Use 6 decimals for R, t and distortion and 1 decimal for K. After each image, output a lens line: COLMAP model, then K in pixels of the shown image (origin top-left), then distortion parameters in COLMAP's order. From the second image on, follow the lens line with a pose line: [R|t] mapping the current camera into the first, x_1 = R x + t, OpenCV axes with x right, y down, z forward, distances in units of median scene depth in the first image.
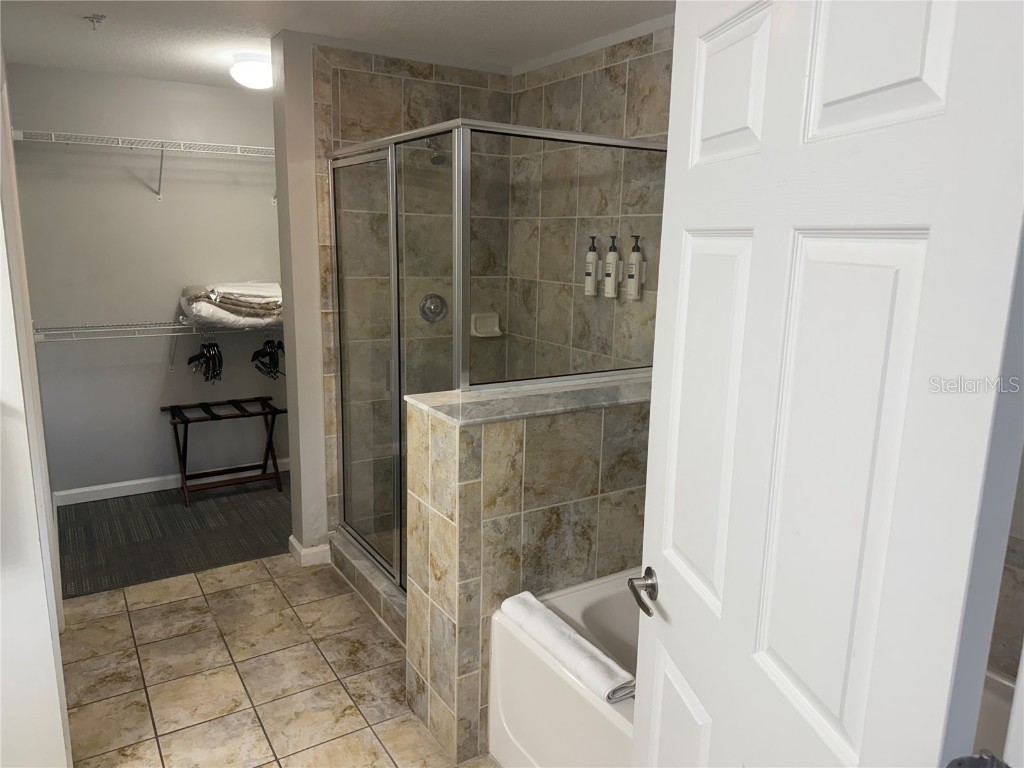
lens RADIAL K [[726.4, 0, 507.0], [0, 726.4, 379.0], [0, 0, 1]] dist [0.033089, -0.050695]
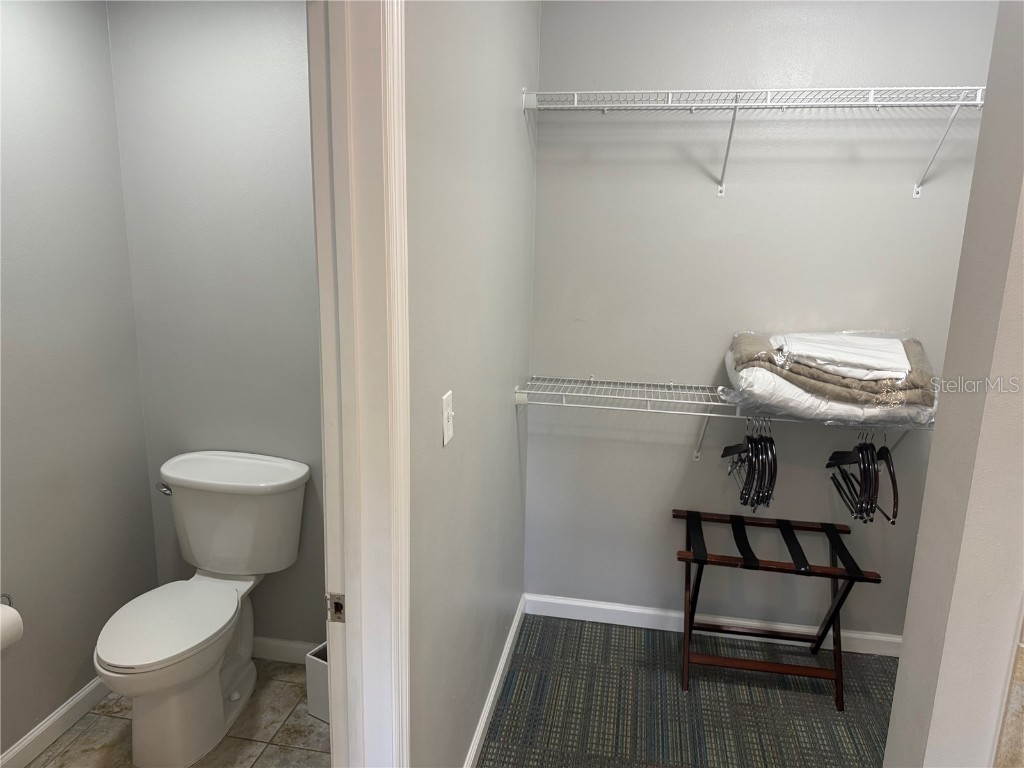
lens RADIAL K [[726.4, 0, 511.8], [0, 726.4, 376.1], [0, 0, 1]] dist [0.033089, -0.050695]
pose [[0.738238, 0.144099, -0.658969, -0.174231], [-0.143049, 0.988140, 0.055823, -0.099874], [0.659198, 0.053054, 0.750095, 0.422040]]
